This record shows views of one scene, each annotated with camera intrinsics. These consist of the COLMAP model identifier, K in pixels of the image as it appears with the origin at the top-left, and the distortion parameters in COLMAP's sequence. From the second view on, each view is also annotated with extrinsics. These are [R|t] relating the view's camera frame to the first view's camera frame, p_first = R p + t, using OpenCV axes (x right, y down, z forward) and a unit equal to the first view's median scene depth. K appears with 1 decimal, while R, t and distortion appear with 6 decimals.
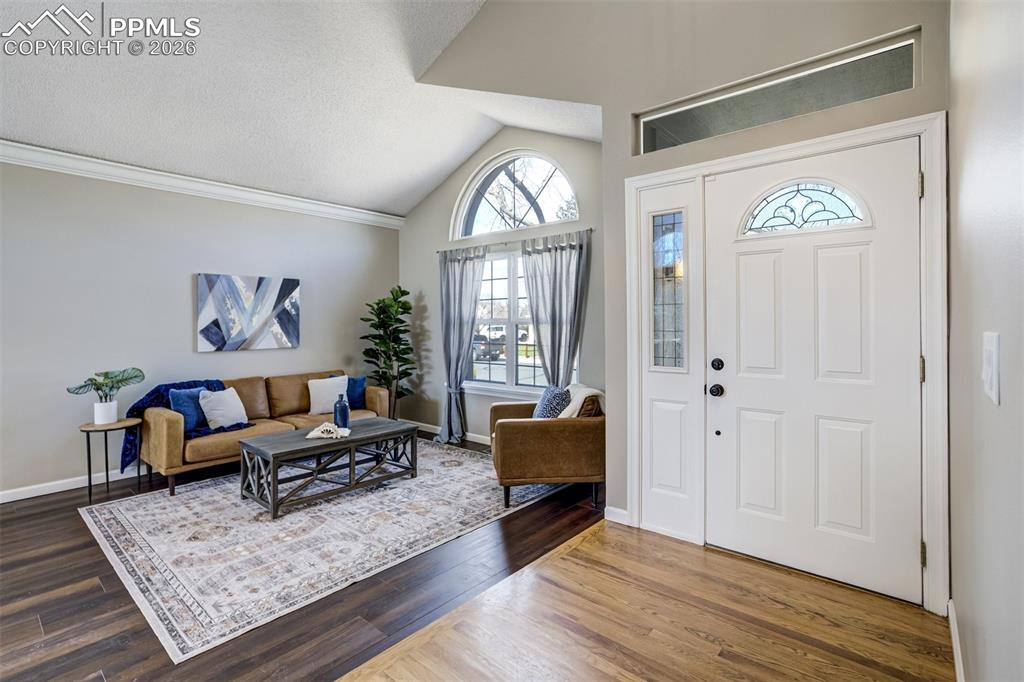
lens RADIAL K [[471.5, 0, 509.7], [0, 471.5, 335.4], [0, 0, 1]] dist [-0.003398, 0.000544]
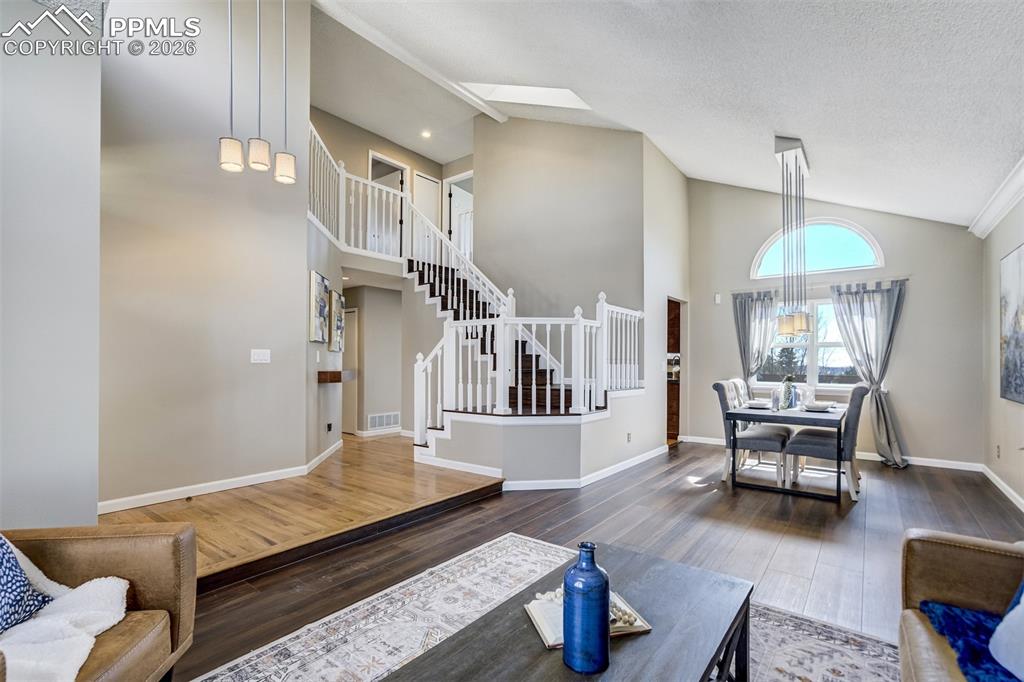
lens RADIAL K [[471.5, 0, 513.9], [0, 471.5, 347.4], [0, 0, 1]] dist [-0.003398, 0.000544]
pose [[-0.998747, 0.002018, -0.049994, -0.440770], [0.002477, 0.999955, -0.009123, 0.003202], [0.049973, -0.009235, -0.998708, 1.954913]]
